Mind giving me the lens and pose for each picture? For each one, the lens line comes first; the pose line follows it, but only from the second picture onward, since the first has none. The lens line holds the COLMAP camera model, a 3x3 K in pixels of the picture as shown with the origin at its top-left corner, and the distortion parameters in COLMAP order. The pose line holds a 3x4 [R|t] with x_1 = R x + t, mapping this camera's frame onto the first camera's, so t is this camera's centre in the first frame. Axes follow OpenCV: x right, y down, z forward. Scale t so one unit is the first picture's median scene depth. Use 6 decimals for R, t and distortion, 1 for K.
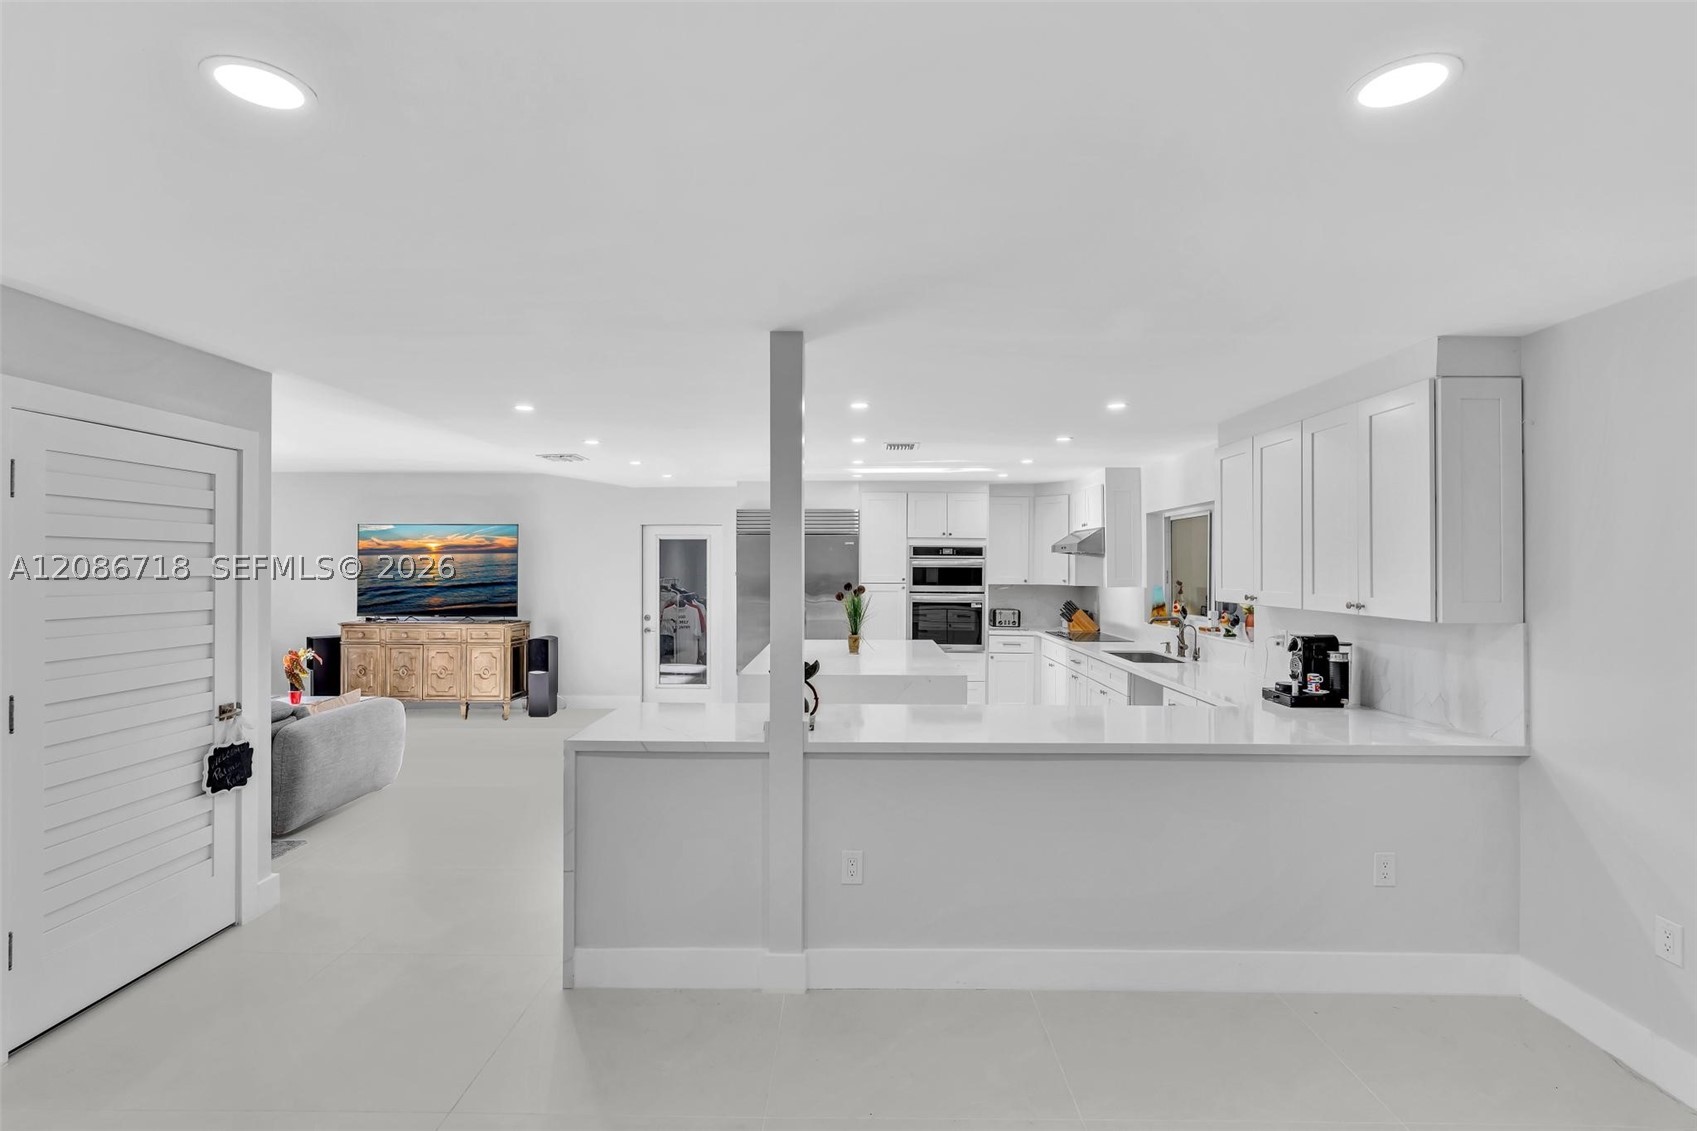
lens RADIAL K [[784.5, 0, 846.2], [0, 784.5, 558.1], [0, 0, 1]] dist [-0.000025, 0.000641]
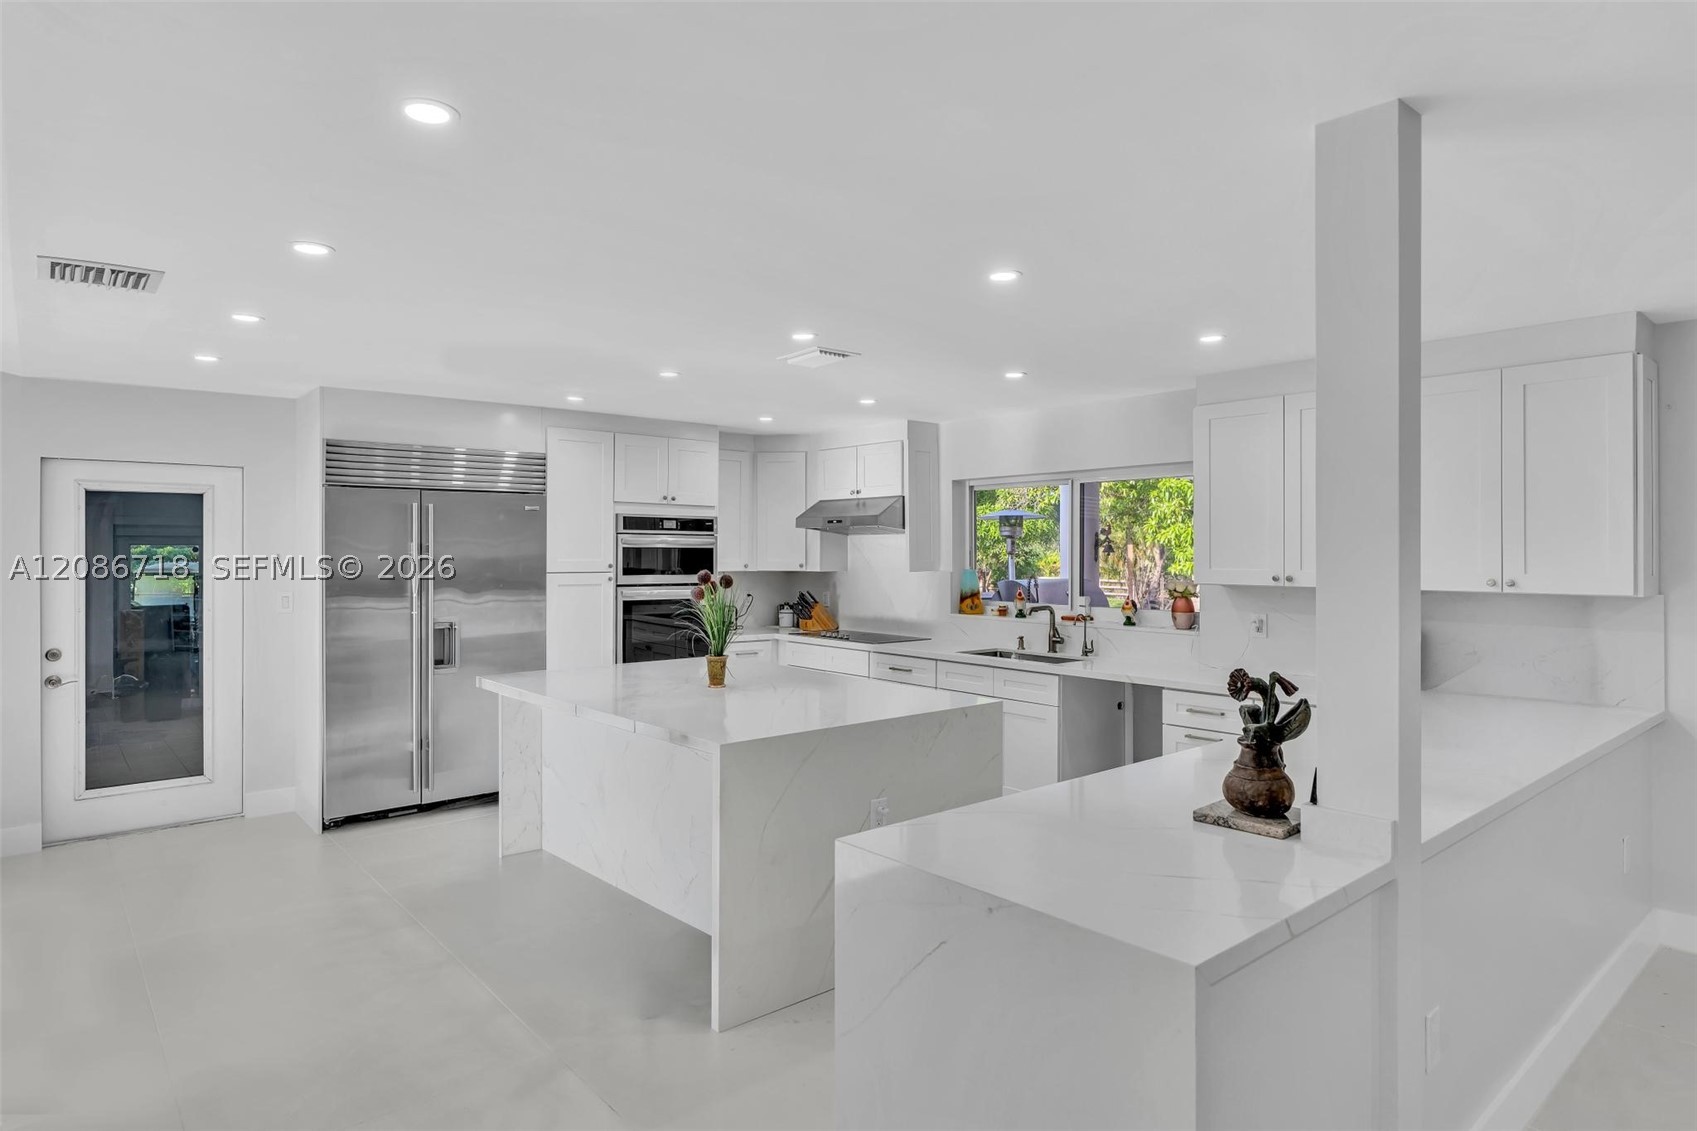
lens RADIAL K [[950.4, 0, 842.0], [0, 950.4, 552.2], [0, 0, 1]] dist [-0.001120, 0.002008]
pose [[0.749786, -0.002624, 0.661675, -0.303100], [-0.005278, 0.999937, 0.009947, 0.006864], [-0.661659, -0.010951, 0.749725, 0.284262]]
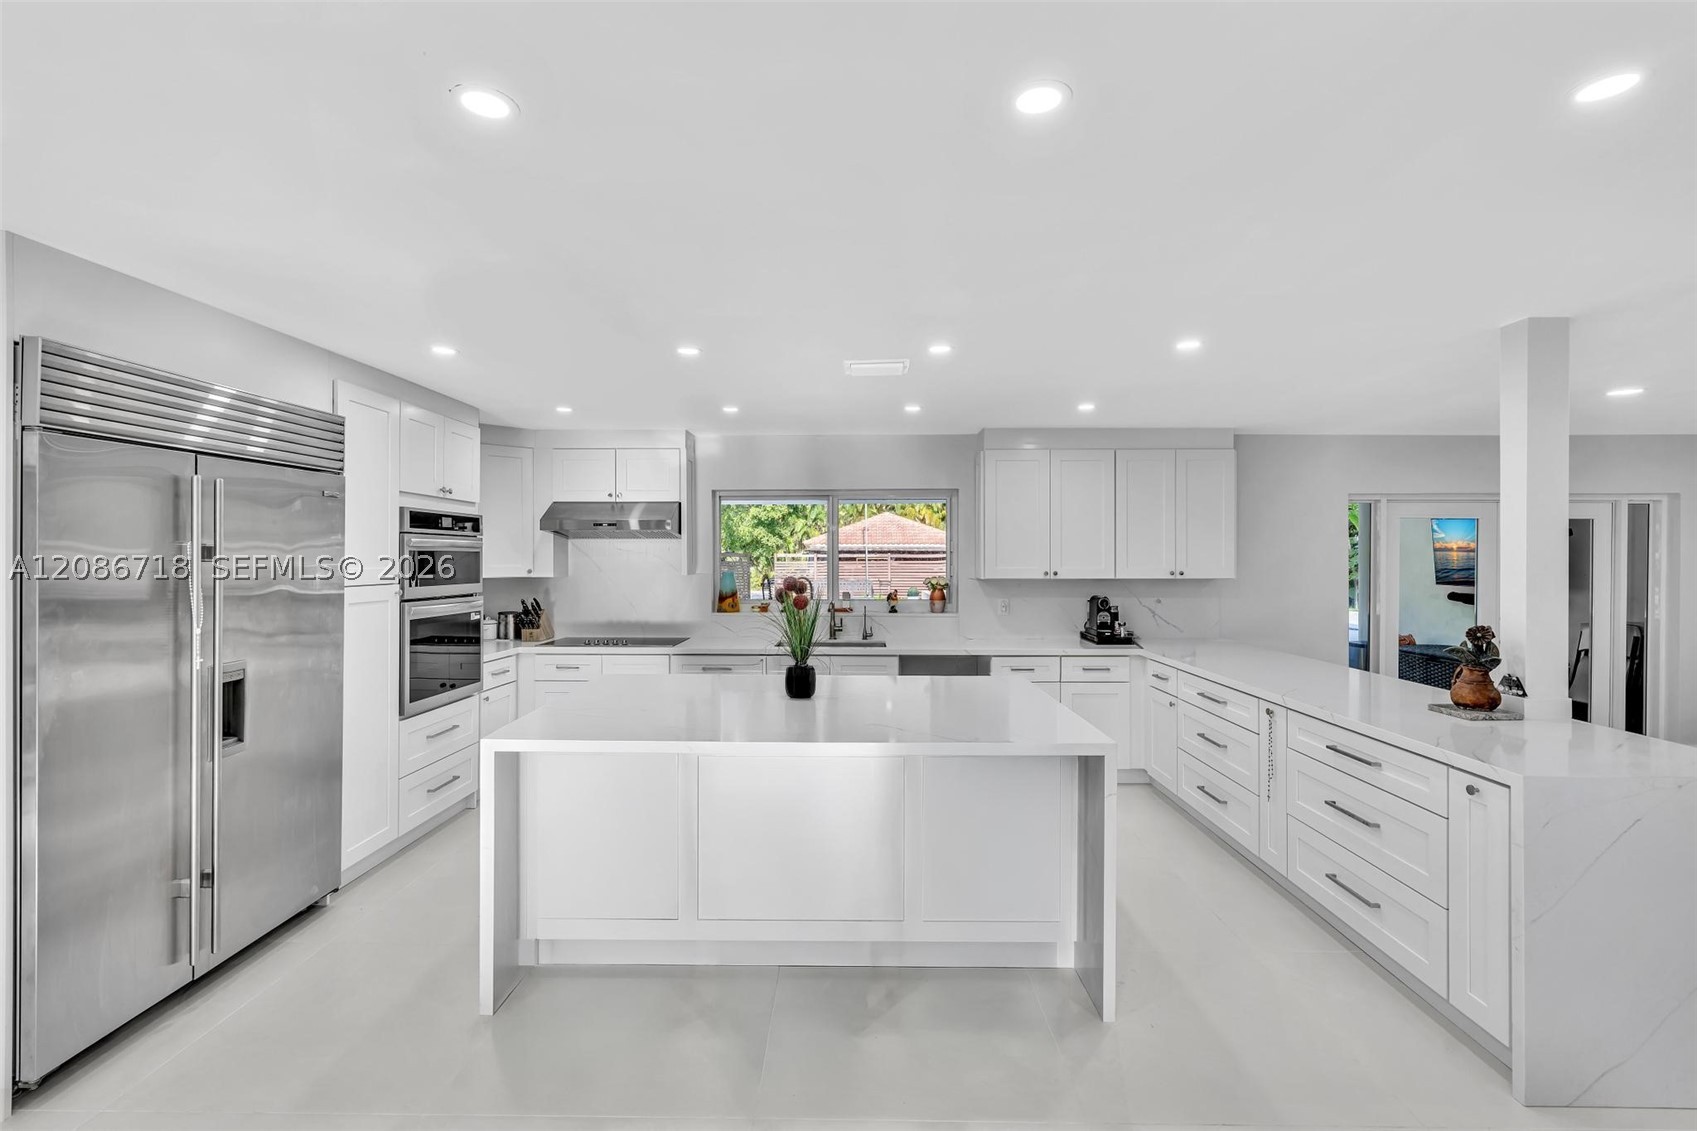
lens RADIAL K [[763.1, 0, 844.6], [0, 763.1, 557.6], [0, 0, 1]] dist [-0.001132, 0.000036]
pose [[0.008670, -0.006578, 0.999941, -0.402632], [-0.008875, 0.999938, 0.006655, 0.010272], [-0.999923, -0.008932, 0.008611, 0.716346]]
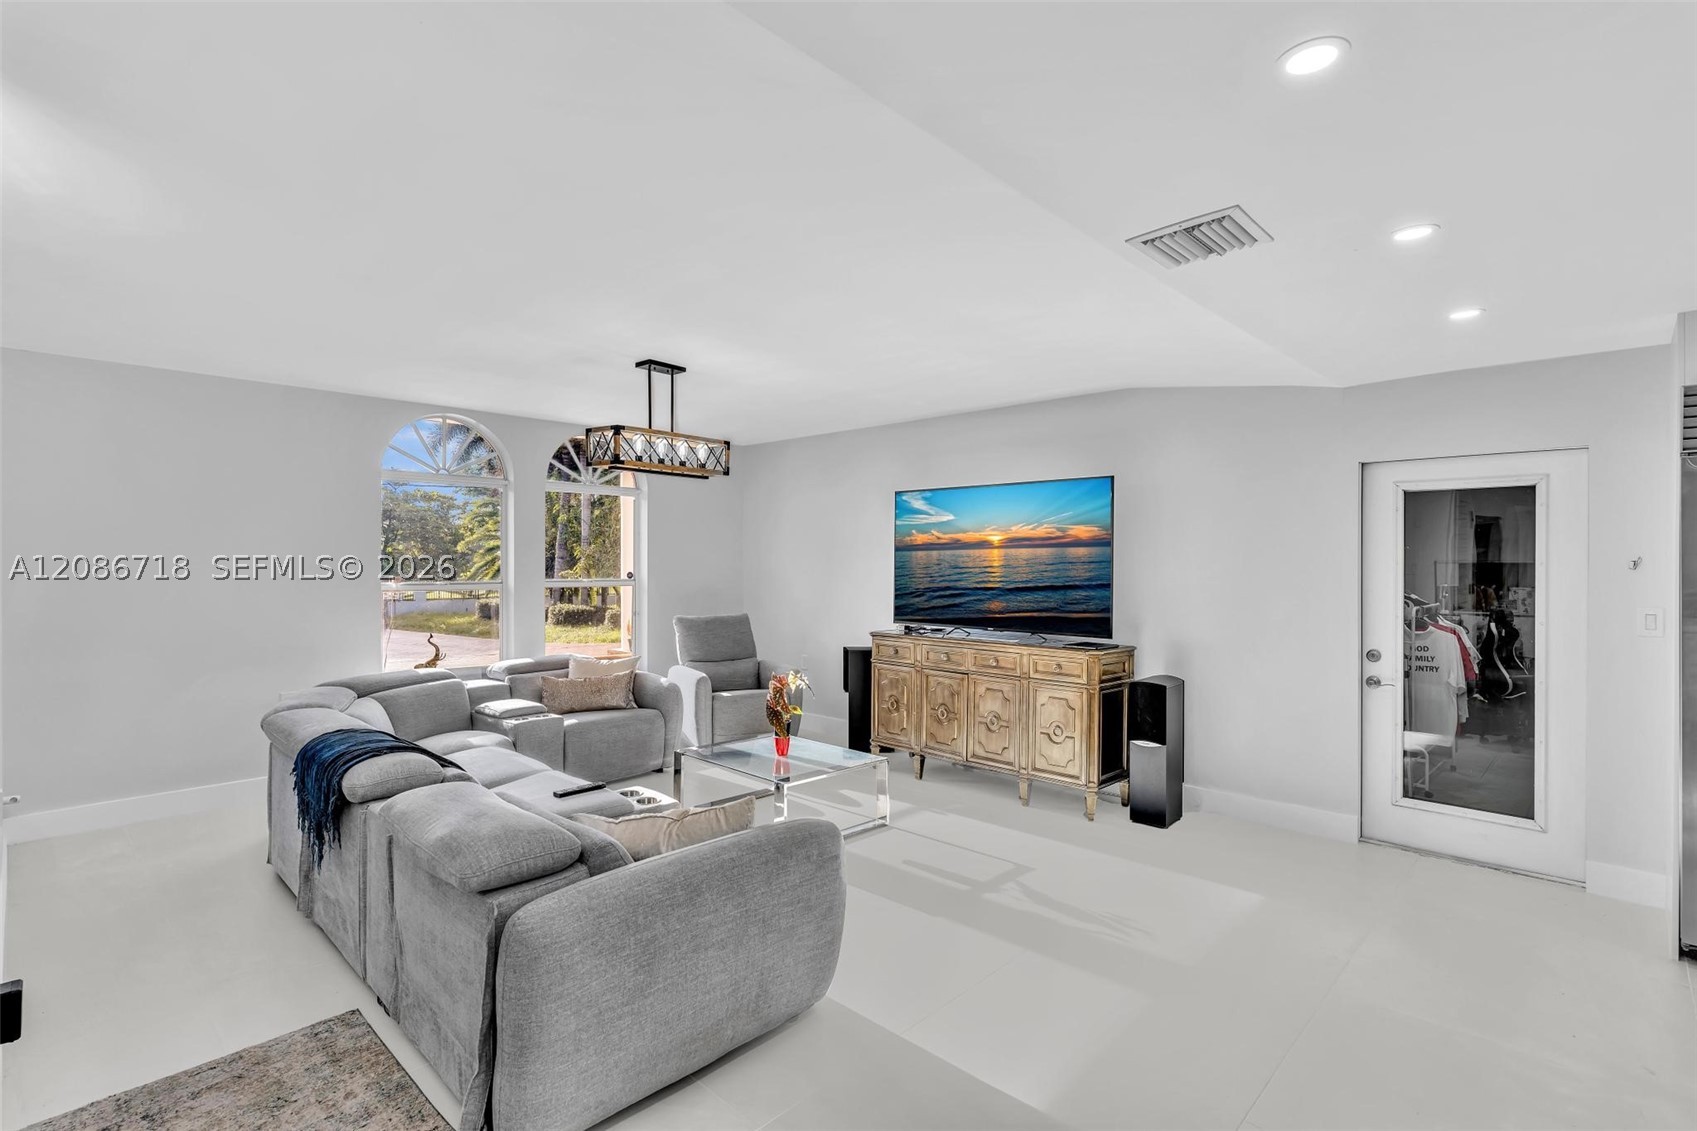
lens RADIAL K [[803.2, 0, 848.5], [0, 803.2, 565.5], [0, 0, 1]] dist [0.000538, 0.000093]
pose [[0.732519, 0.002596, -0.680741, -0.169179], [0.004406, 0.999954, 0.008555, 0.016738], [0.680732, -0.009266, 0.732474, 0.461593]]
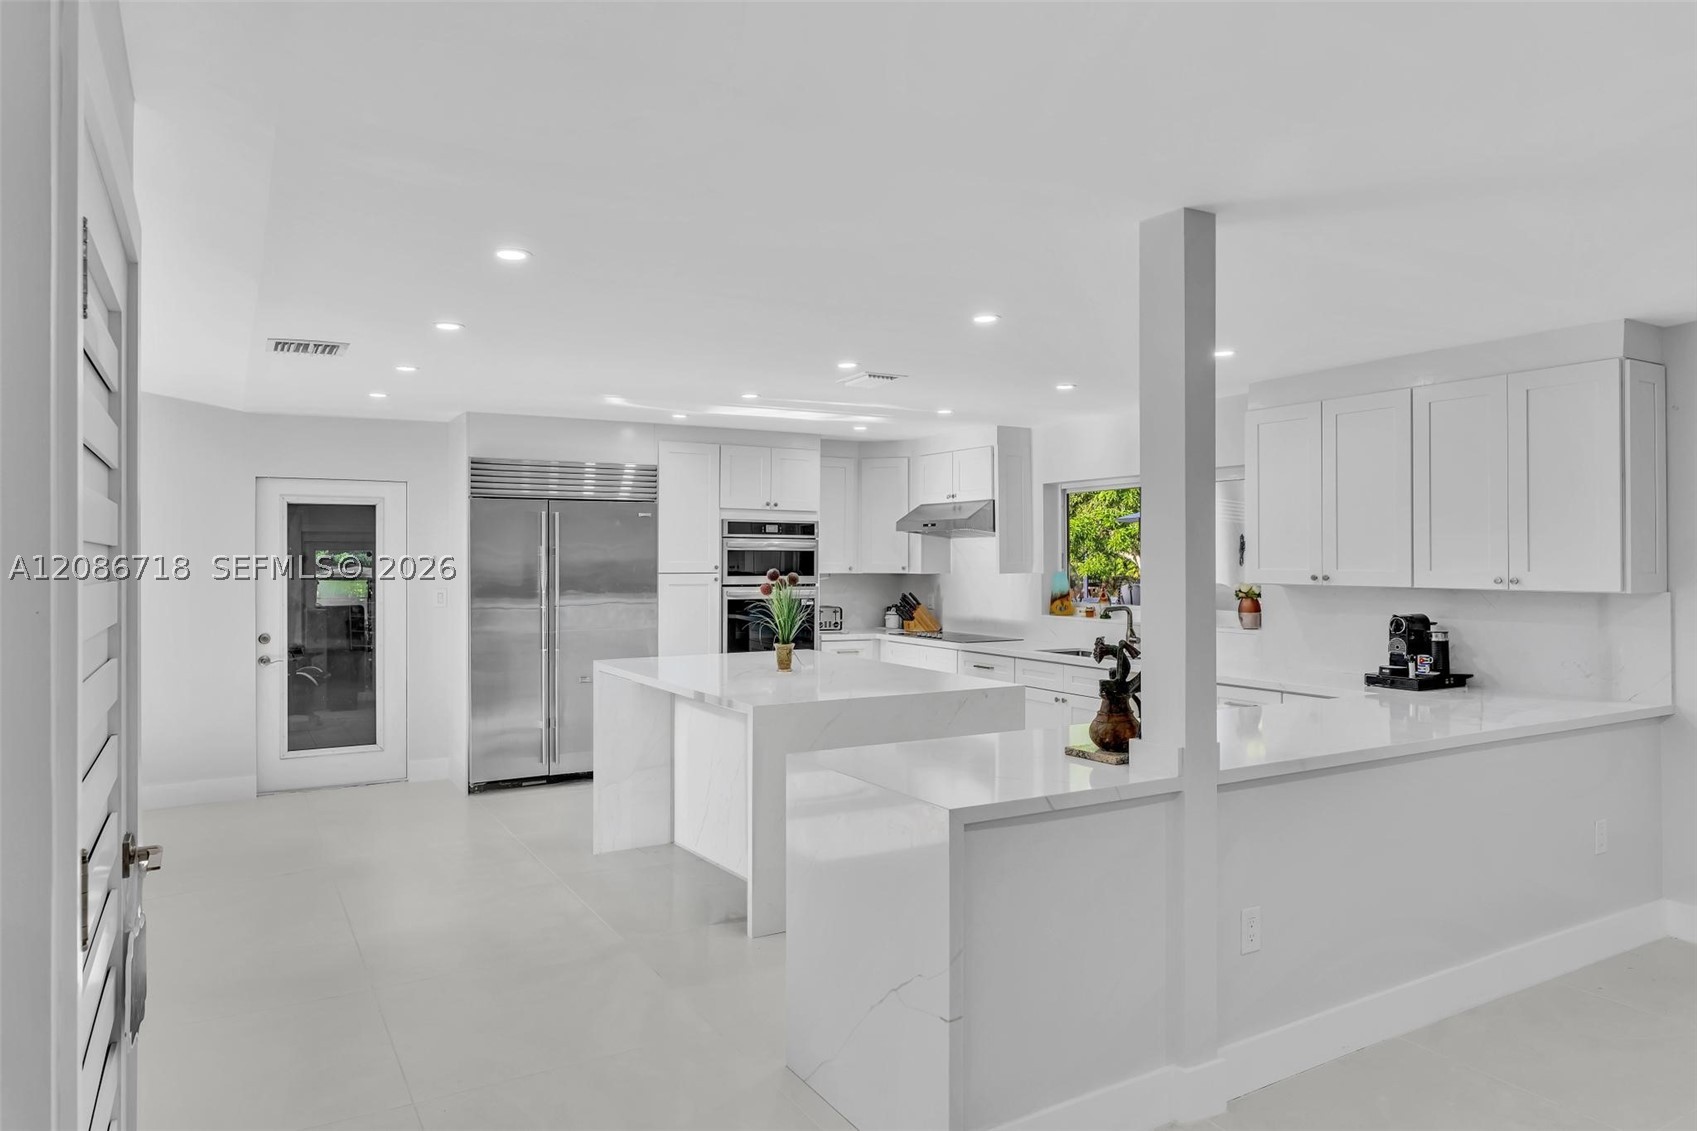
lens RADIAL K [[1069.6, 0, 845.6], [0, 1069.6, 558.3], [0, 0, 1]] dist [0.000054, 0.001306]
pose [[0.855148, -0.002872, 0.518376, -0.324779], [-0.002701, 0.999946, 0.009996, 0.008998], [-0.518377, -0.009948, 0.855095, 0.119654]]
